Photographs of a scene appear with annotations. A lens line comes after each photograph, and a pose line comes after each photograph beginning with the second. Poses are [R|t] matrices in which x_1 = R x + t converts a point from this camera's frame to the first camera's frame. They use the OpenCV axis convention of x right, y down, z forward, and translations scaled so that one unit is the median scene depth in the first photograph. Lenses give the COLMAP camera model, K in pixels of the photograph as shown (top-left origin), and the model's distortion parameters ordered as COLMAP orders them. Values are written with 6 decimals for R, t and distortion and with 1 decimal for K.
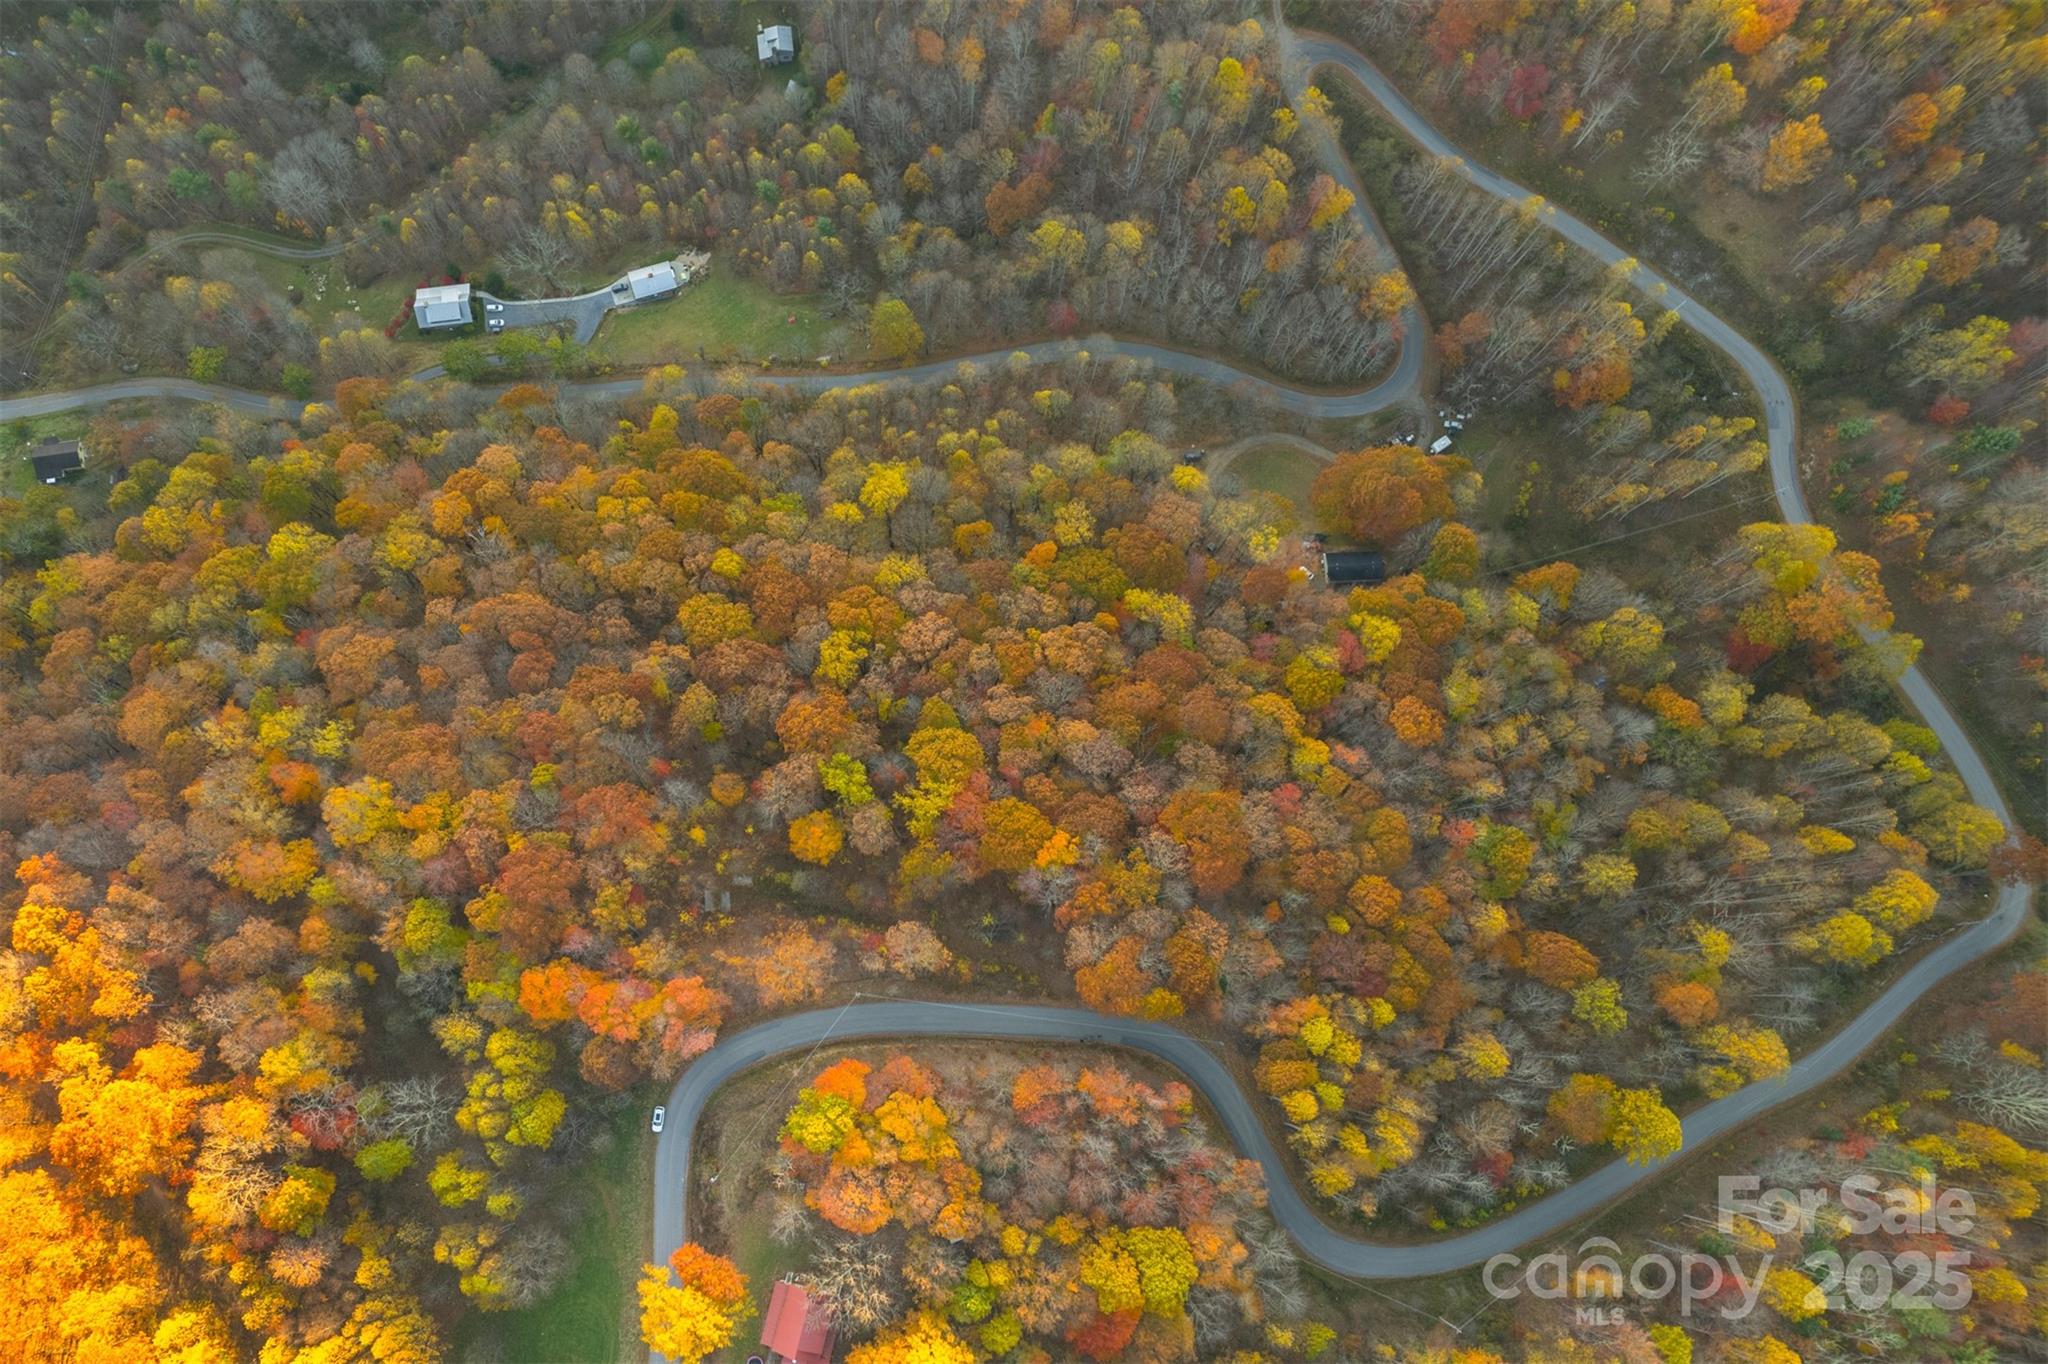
lens RADIAL K [[1870.7, 0, 922.7], [0, 1870.7, 626.0], [0, 0, 1]] dist [0.002208, -0.354675]
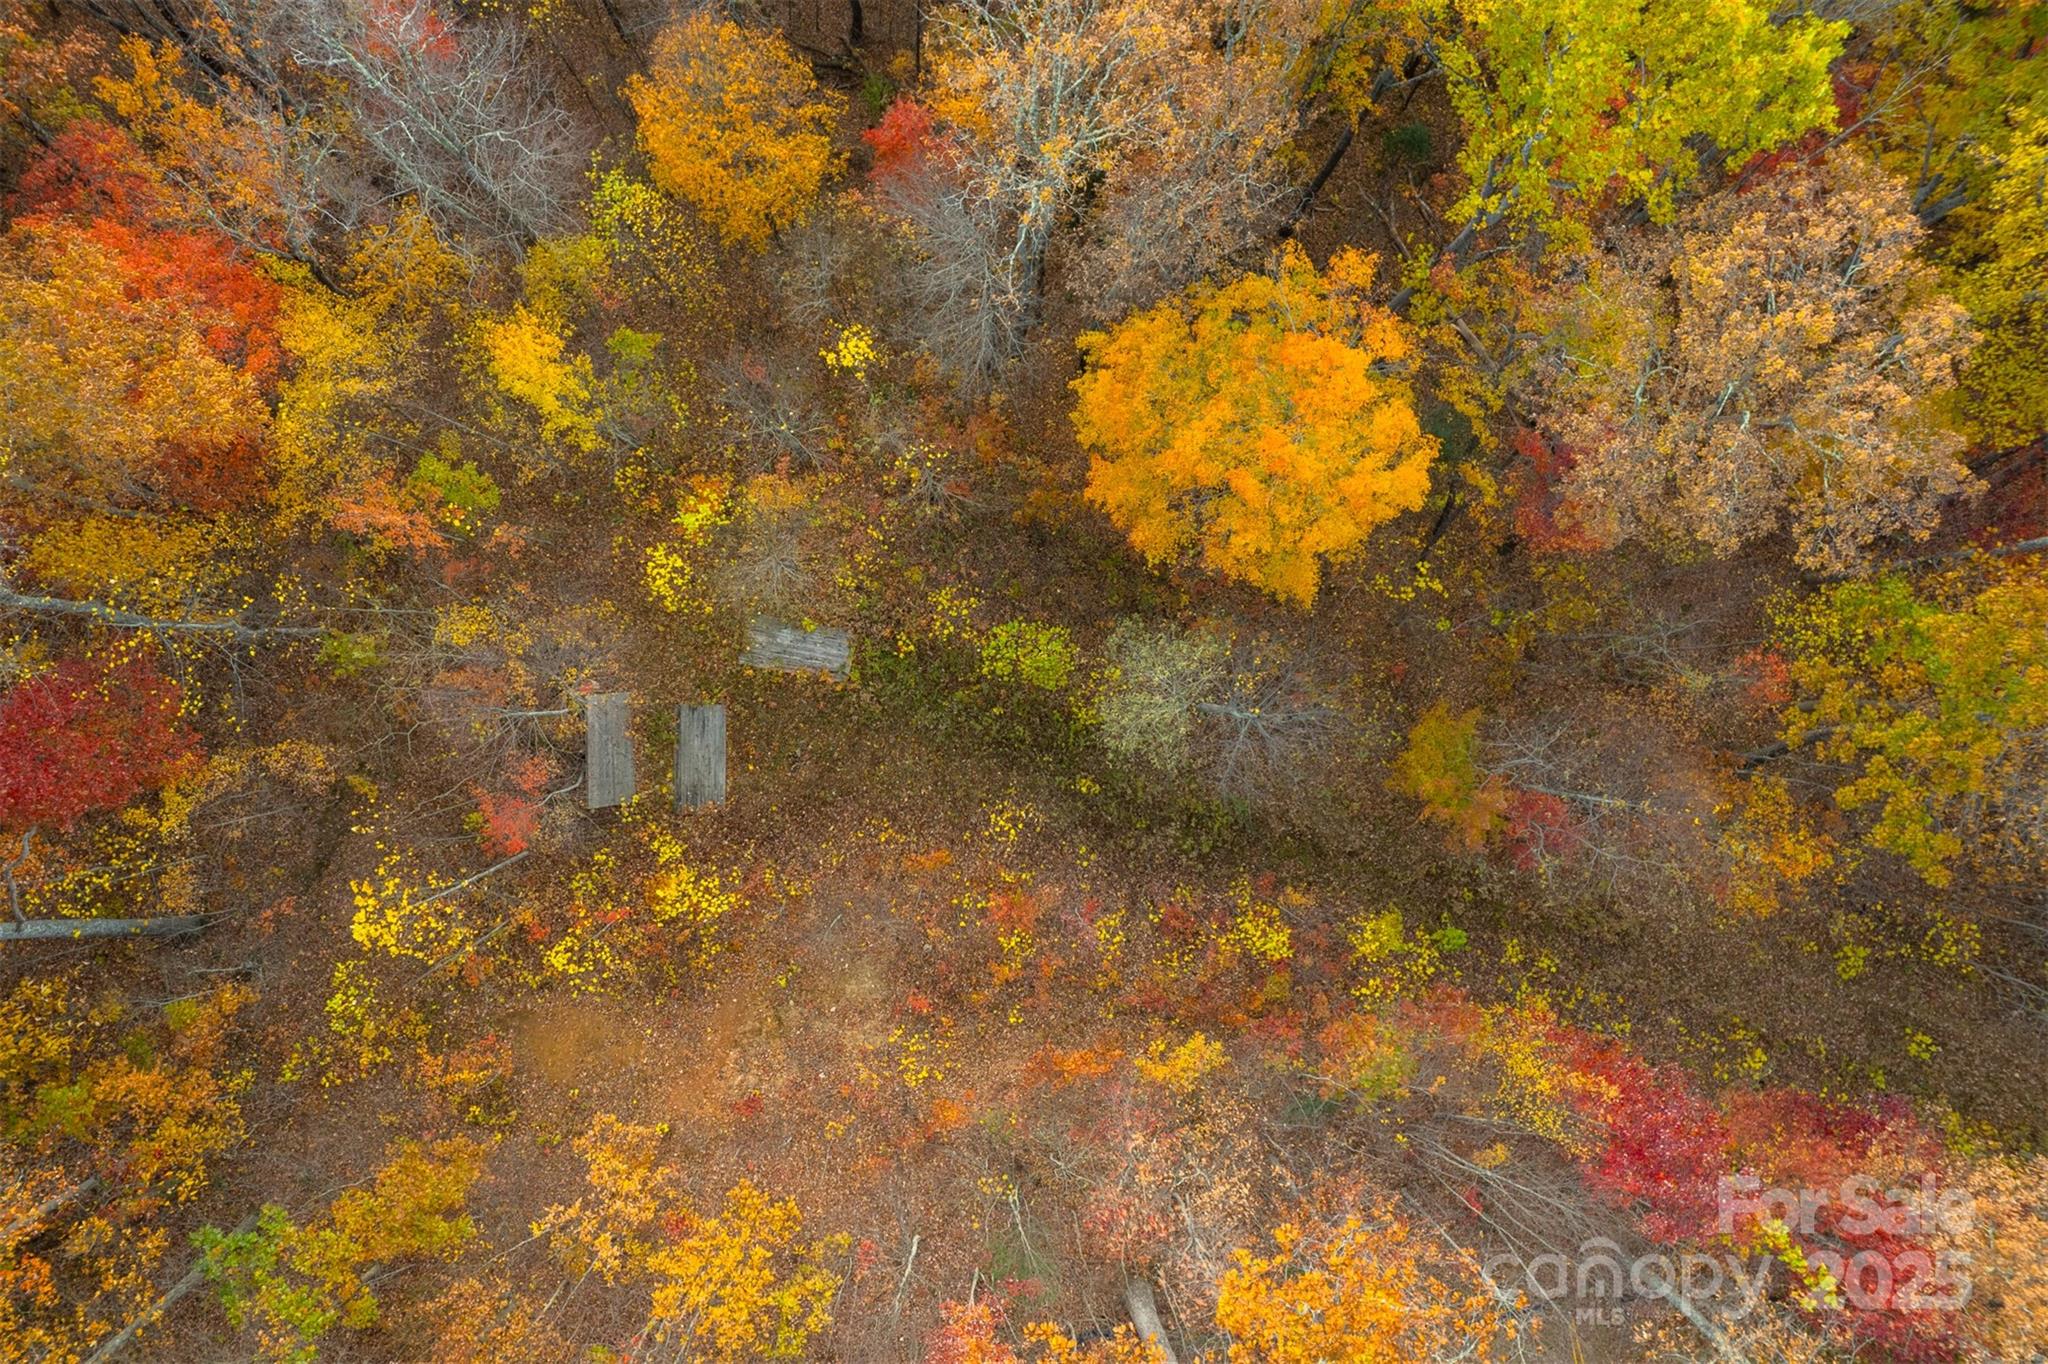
lens RADIAL K [[1552.8, 0, 941.0], [0, 1552.8, 685.2], [0, 0, 1]] dist [-0.085223, 0.108646]
pose [[0.997872, 0.061106, -0.022760, -0.077590], [-0.054469, 0.973010, 0.224242, 0.103204], [0.035848, -0.222525, 0.974268, 0.838596]]
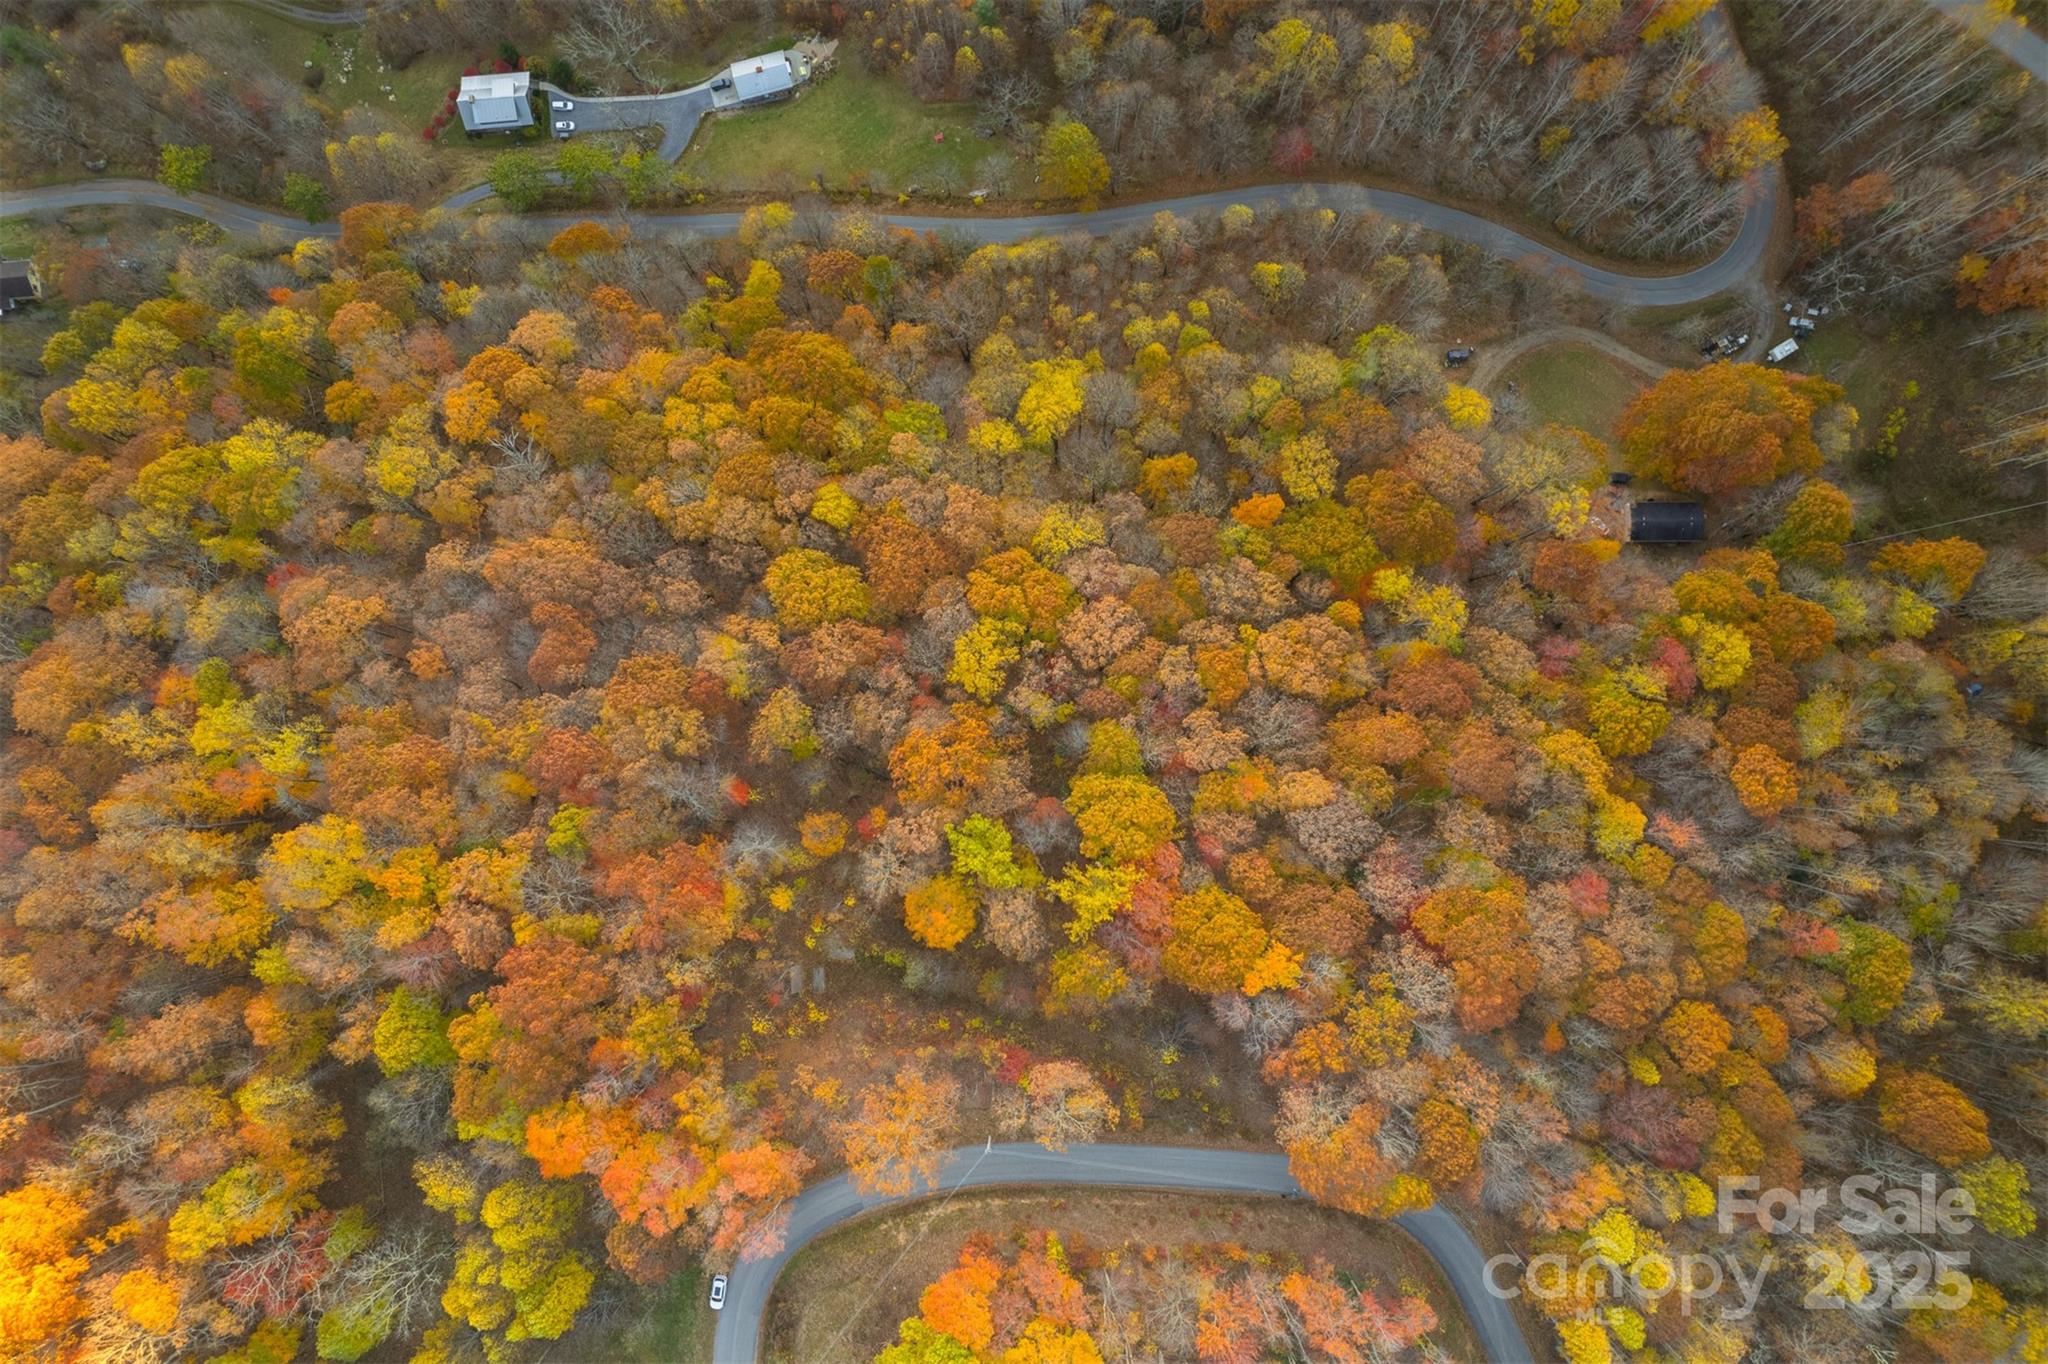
lens RADIAL K [[1598.3, 0, 1024.0], [0, 1598.3, 682.0], [0, 0, 1]] dist [-0.054639, 0.082248]
pose [[0.998829, 0.043528, -0.021116, -0.014272], [-0.038057, 0.976410, 0.212546, -0.107388], [0.029869, -0.211494, 0.976923, 0.393760]]
